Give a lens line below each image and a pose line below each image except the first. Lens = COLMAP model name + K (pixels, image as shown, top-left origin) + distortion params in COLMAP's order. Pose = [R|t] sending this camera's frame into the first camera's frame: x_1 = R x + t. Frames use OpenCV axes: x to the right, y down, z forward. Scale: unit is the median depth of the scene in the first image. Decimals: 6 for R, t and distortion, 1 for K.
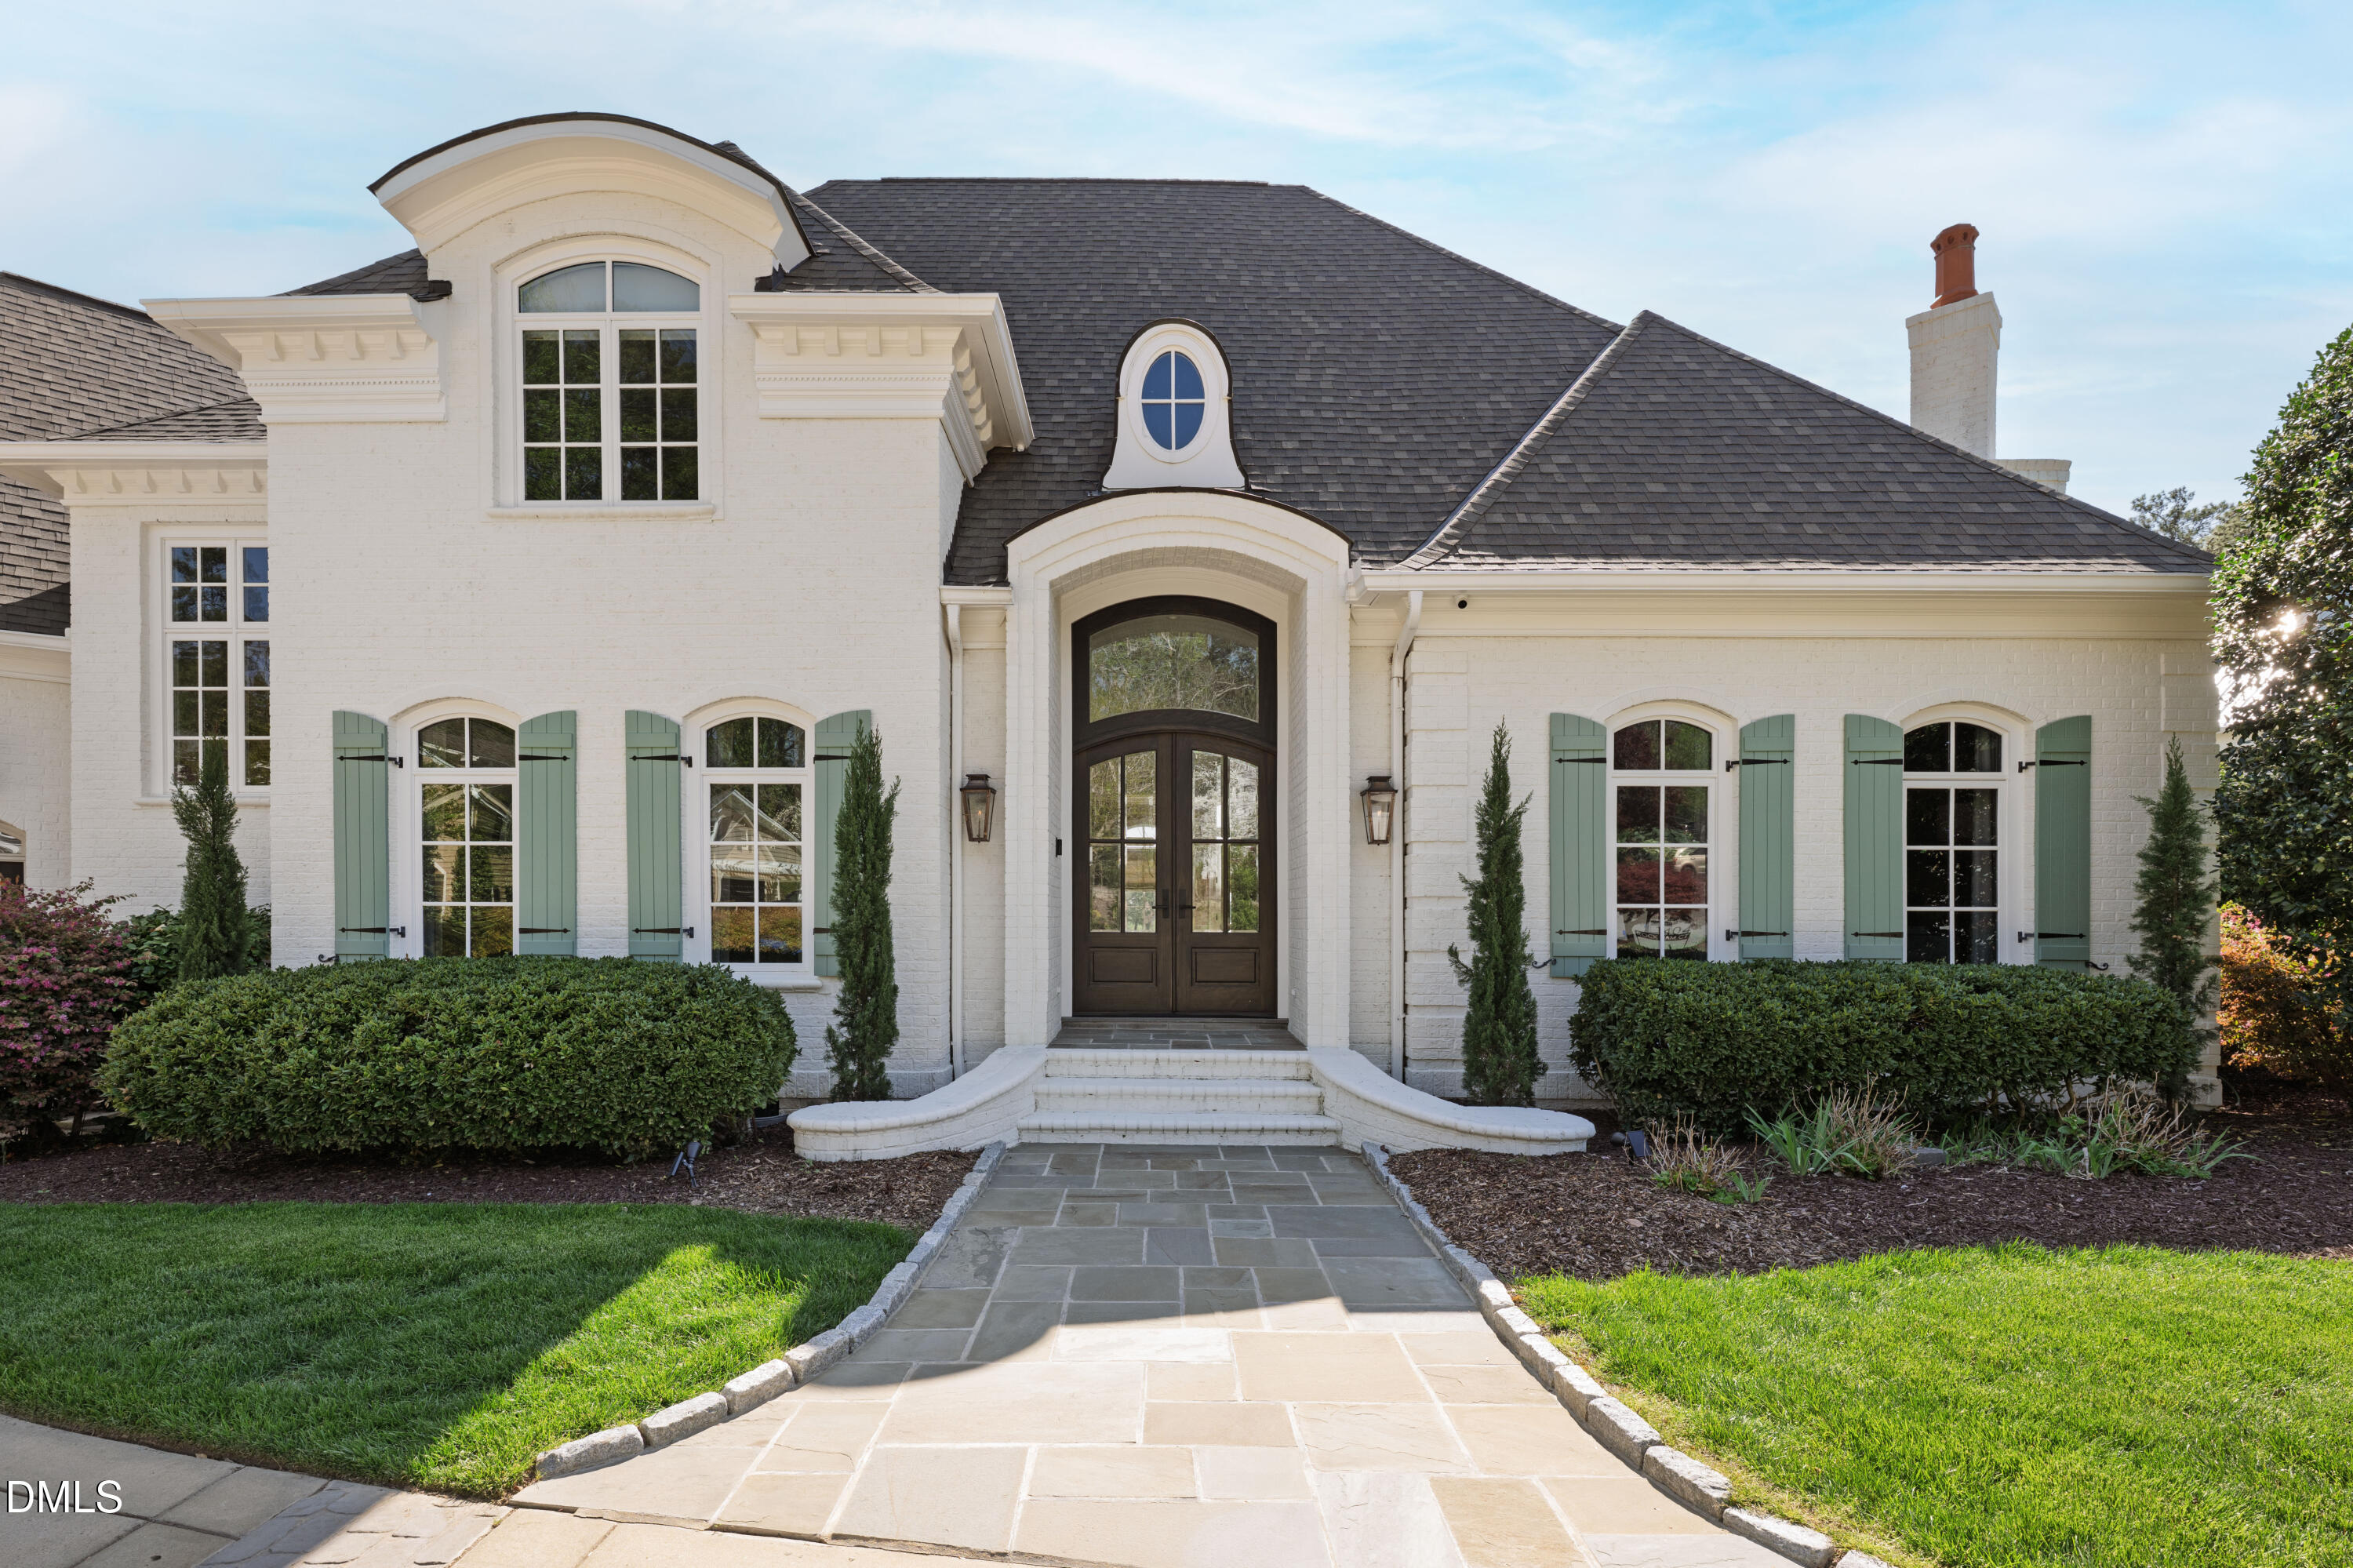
lens RADIAL K [[1173.0, 0, 1170.7], [0, 1173.0, 920.7], [0, 0, 1]] dist [0.018121, 0.000178]
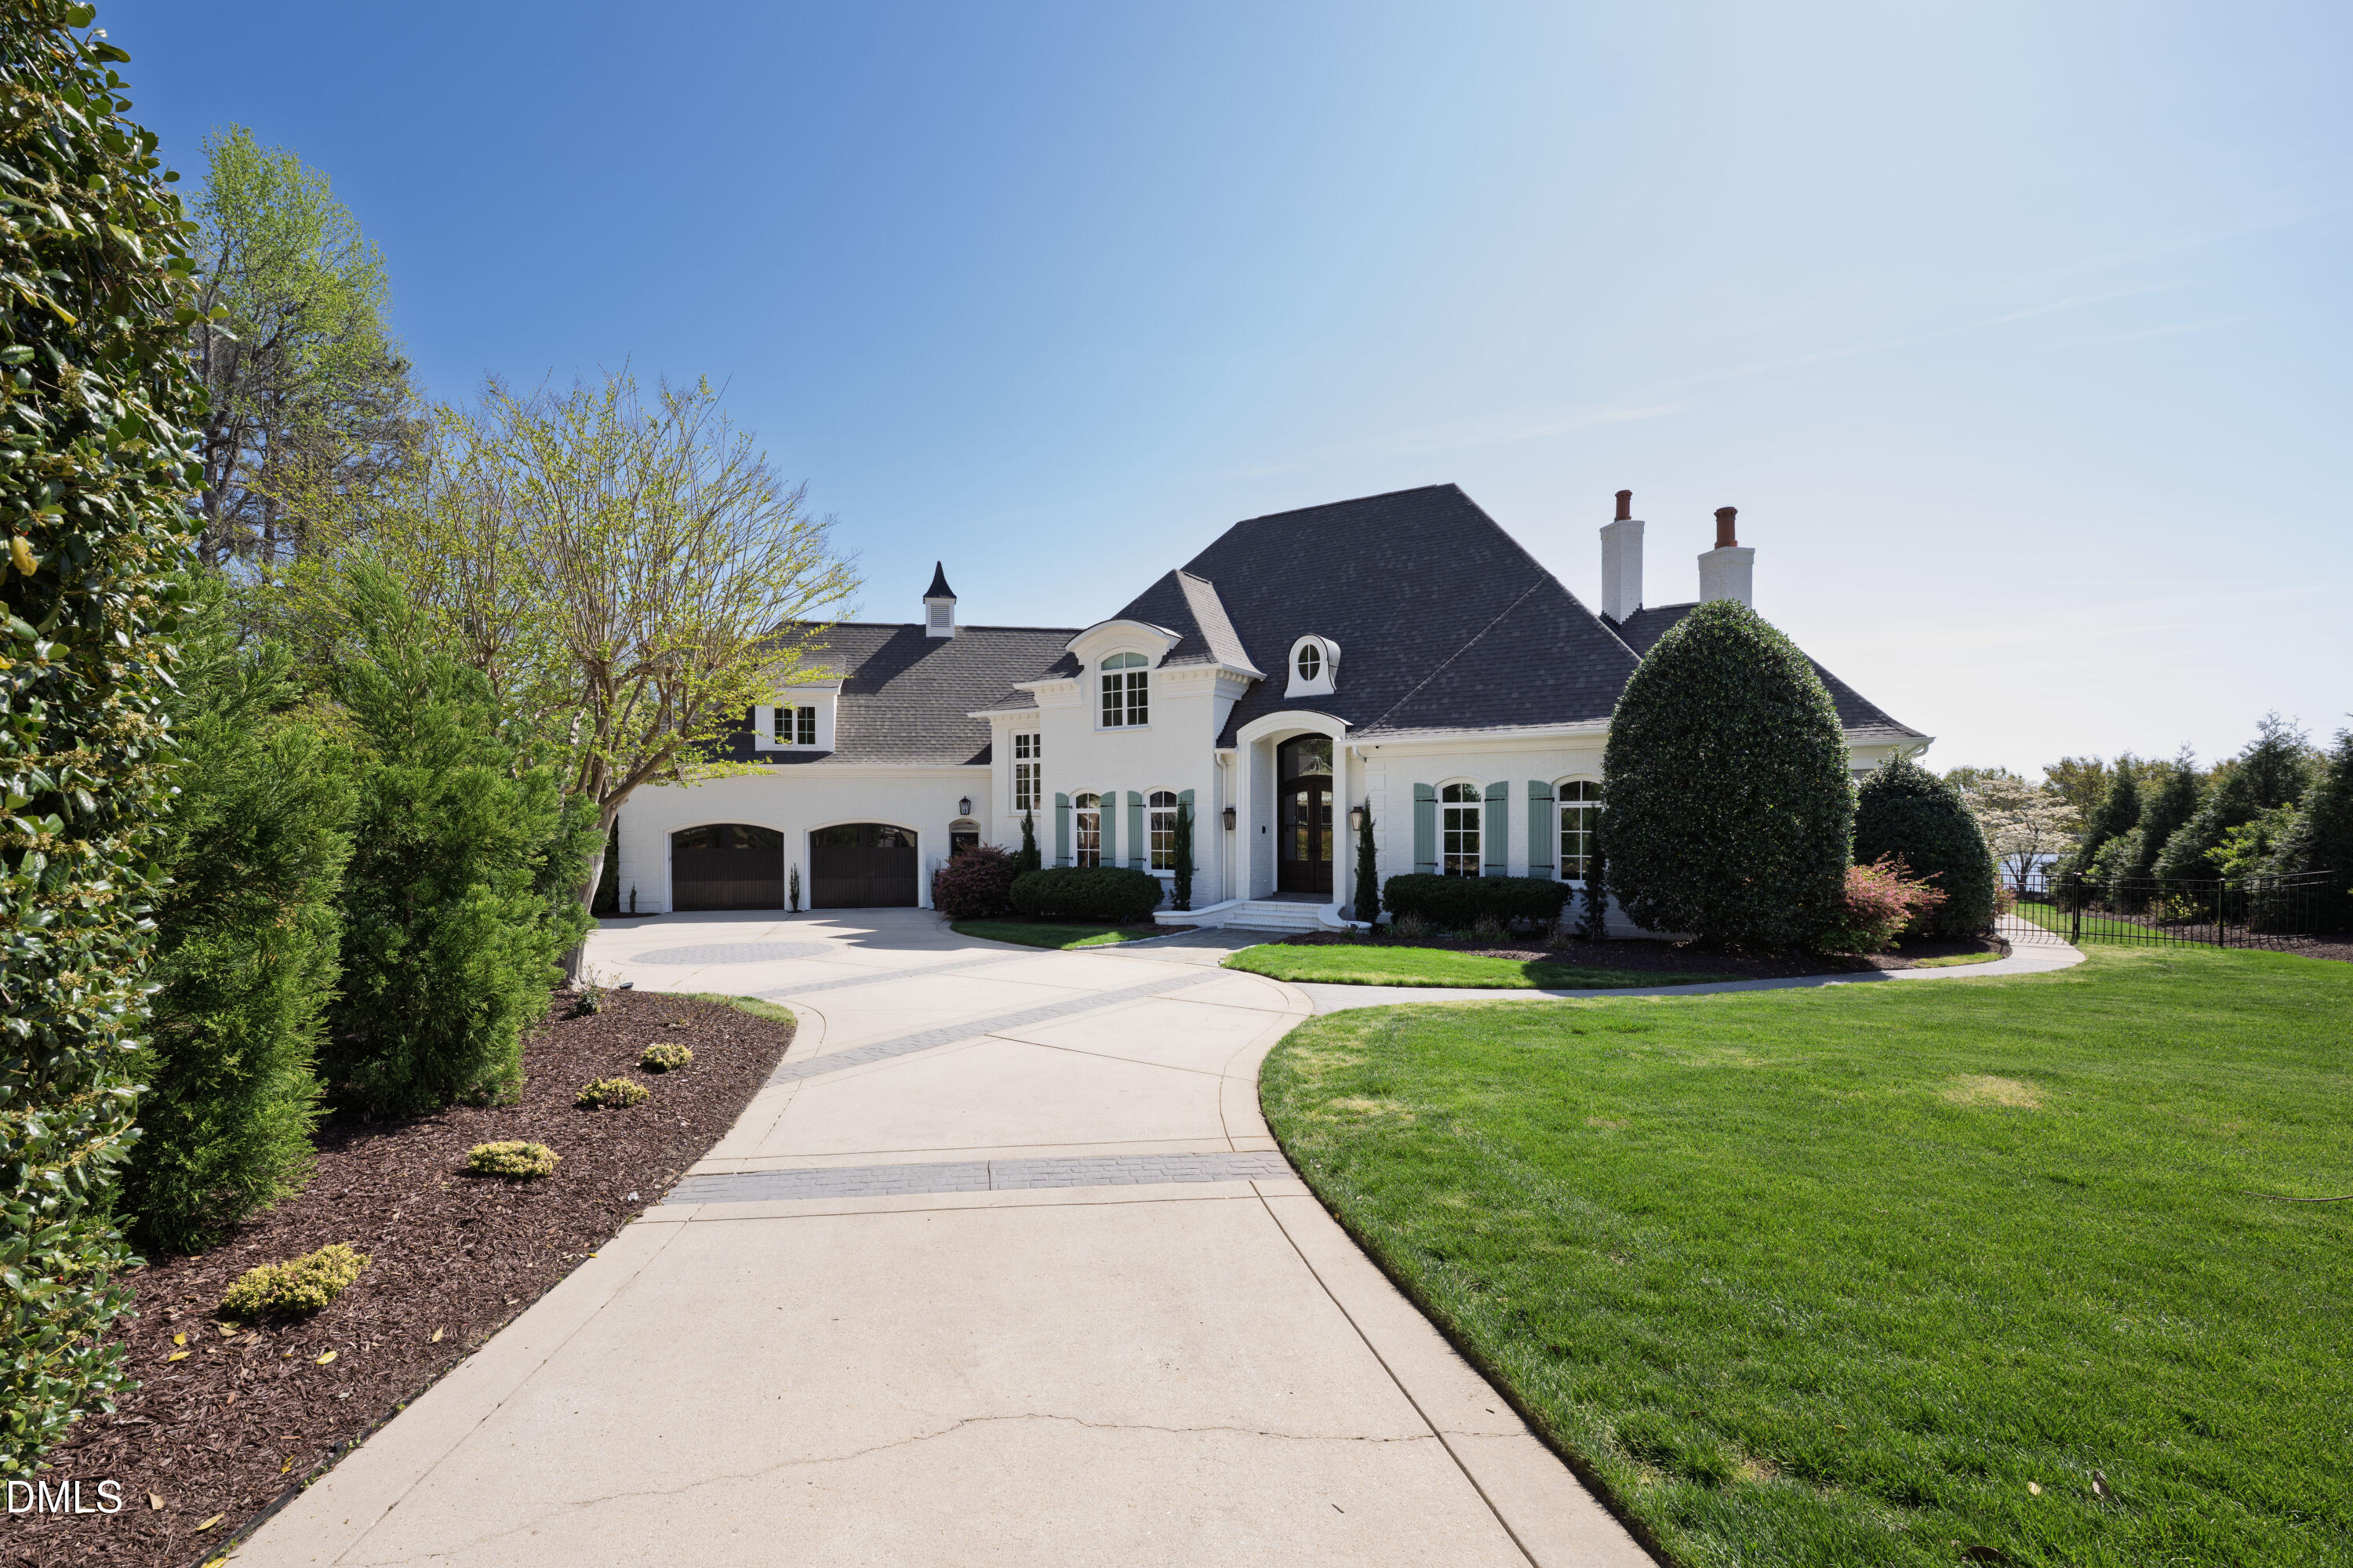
lens RADIAL K [[970.7, 0, 1178.2], [0, 970.7, 829.5], [0, 0, 1]] dist [-0.000339, 0.000066]
pose [[0.877766, -0.002370, -0.479083, 0.917836], [0.003335, 0.999994, 0.001163, -0.072130], [0.479078, -0.002619, 0.877769, -1.252620]]
